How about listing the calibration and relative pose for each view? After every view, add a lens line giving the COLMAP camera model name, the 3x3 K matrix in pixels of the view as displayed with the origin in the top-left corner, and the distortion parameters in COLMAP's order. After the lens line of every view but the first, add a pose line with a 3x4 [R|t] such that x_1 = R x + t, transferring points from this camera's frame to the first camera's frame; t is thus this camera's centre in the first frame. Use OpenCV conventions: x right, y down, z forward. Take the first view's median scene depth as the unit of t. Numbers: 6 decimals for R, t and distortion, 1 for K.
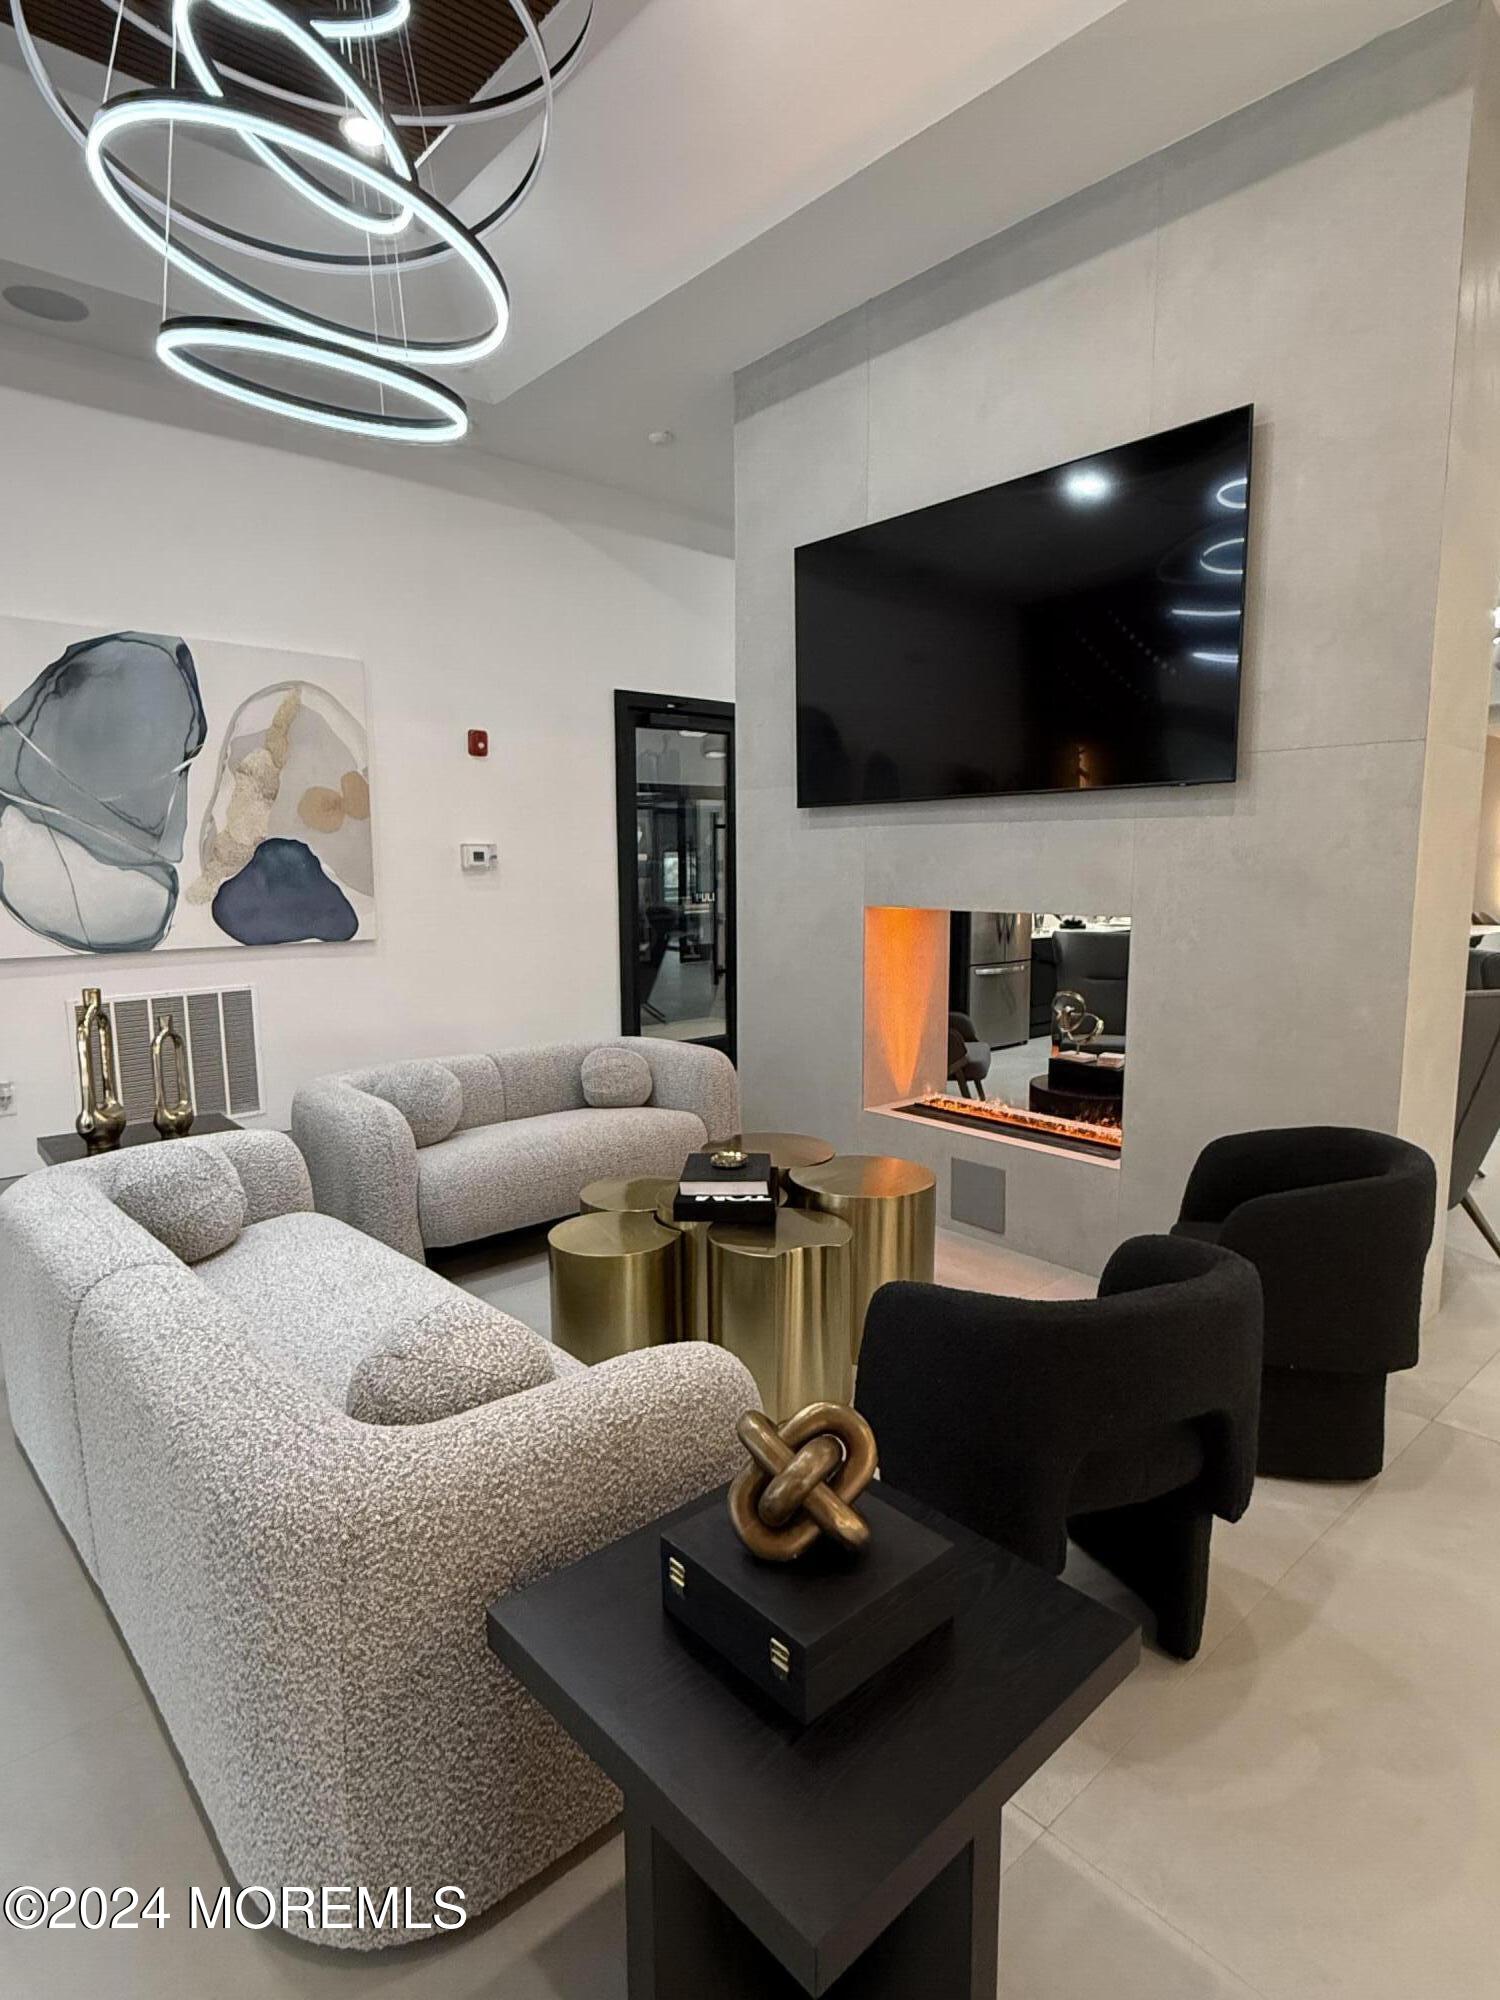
lens RADIAL K [[1066.9, 0, 751.8], [0, 1066.9, 996.4], [0, 0, 1]] dist [-0.000983, -0.000555]
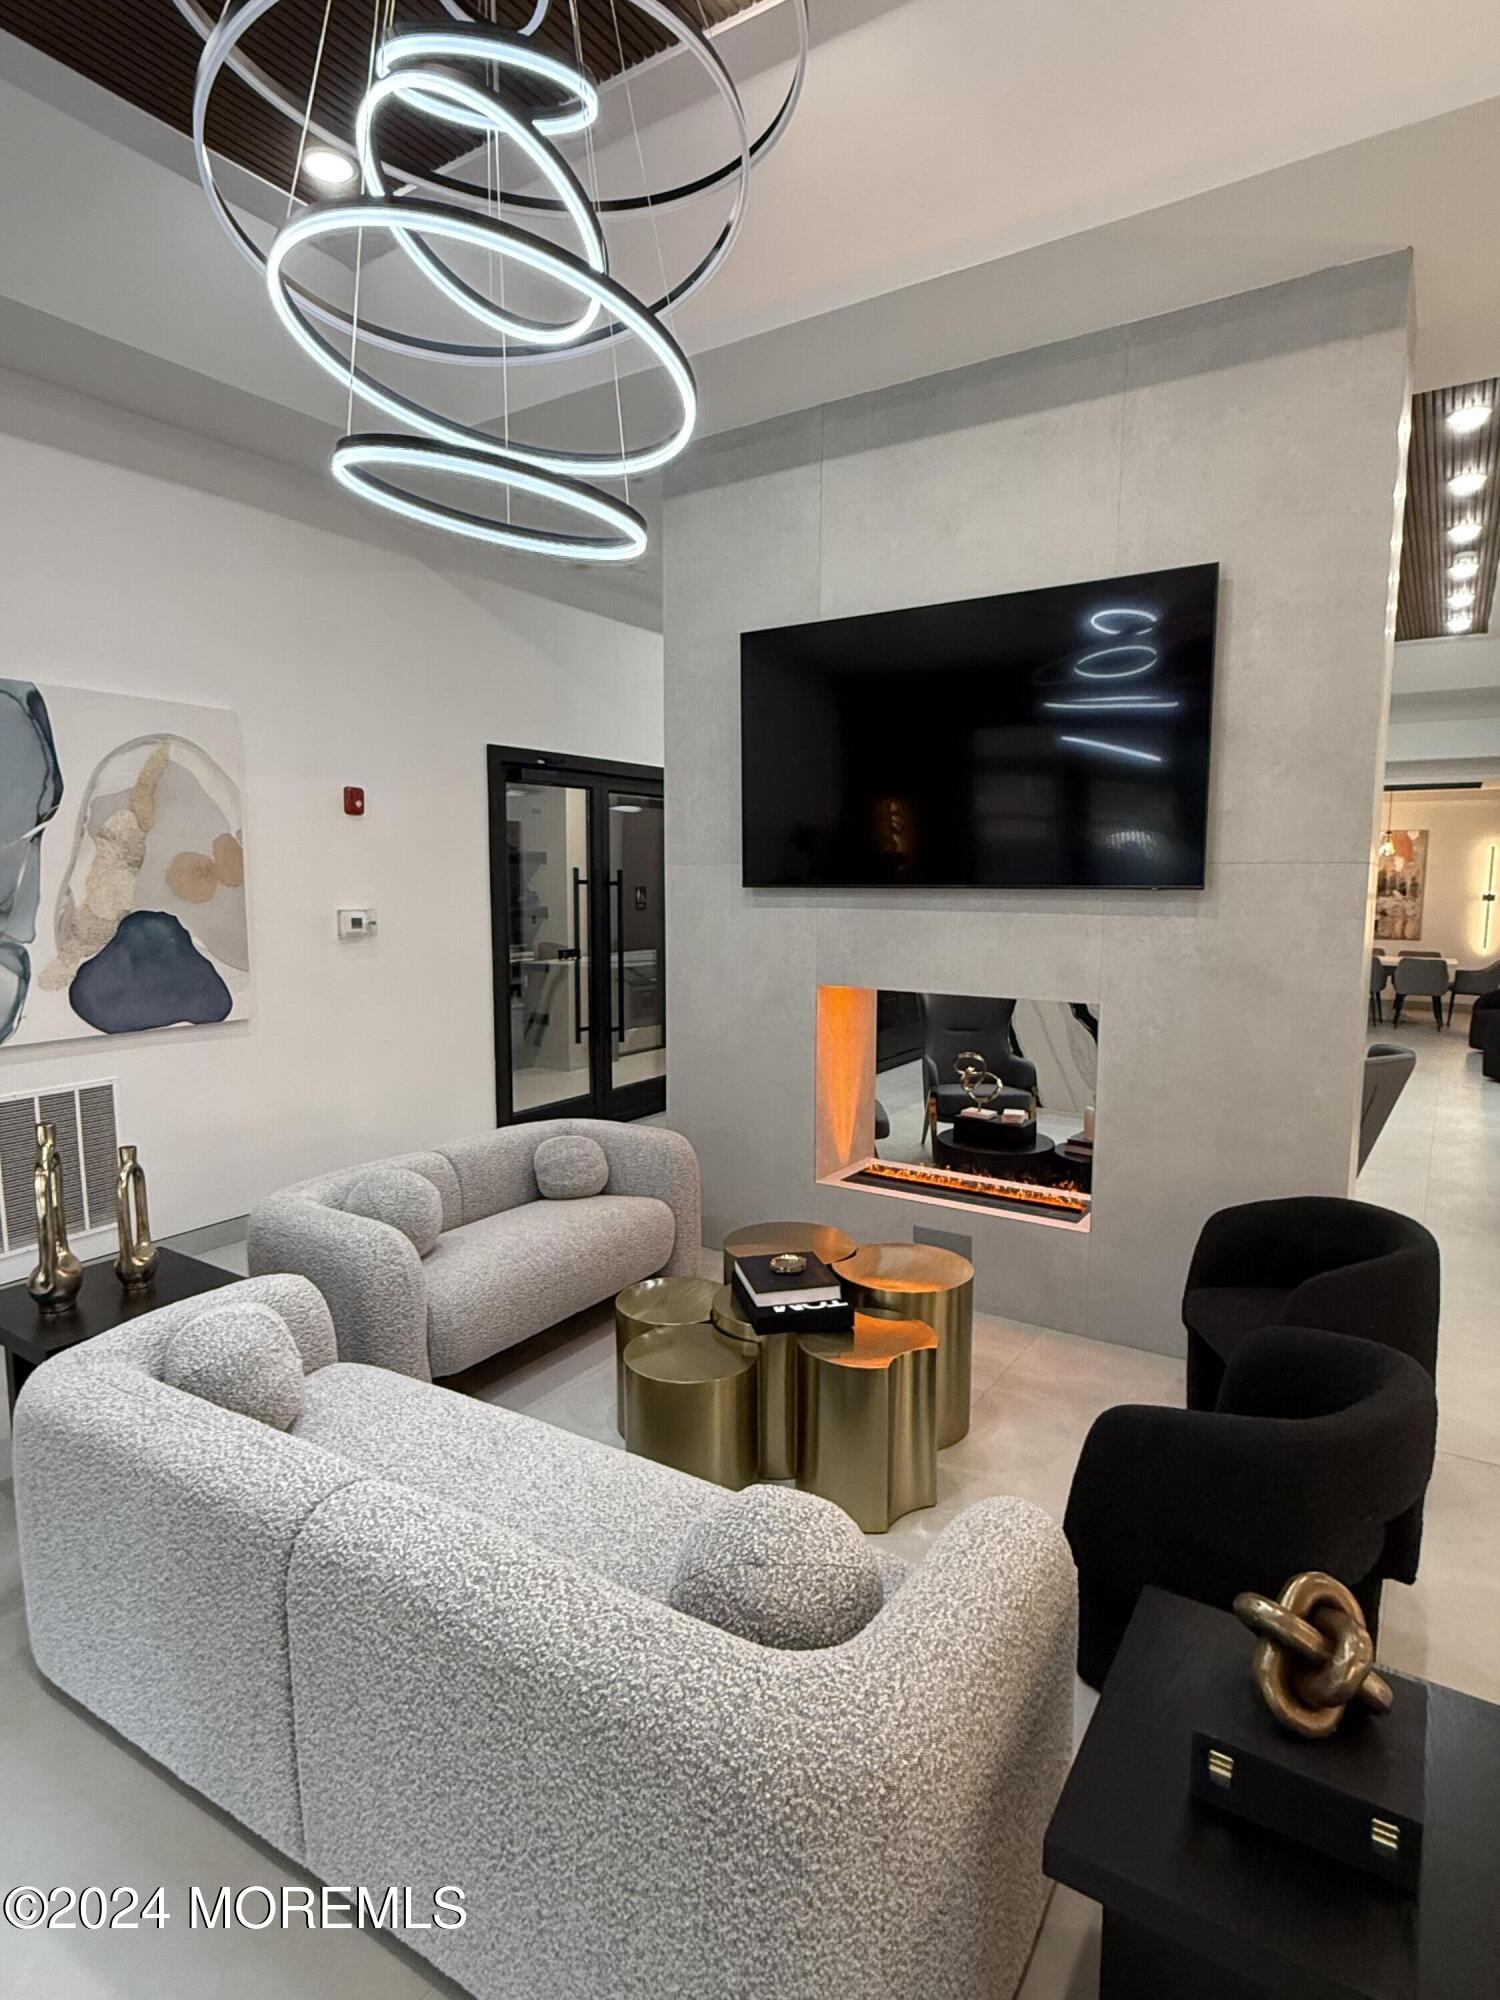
lens RADIAL K [[1066.9, 0, 751.8], [0, 1066.9, 996.4], [0, 0, 1]] dist [-0.000983, -0.000555]
pose [[0.965454, -0.022429, 0.259608, -0.221515], [0.026475, 0.999576, -0.012101, -0.062710], [-0.259227, 0.018556, 0.965638, 0.024450]]
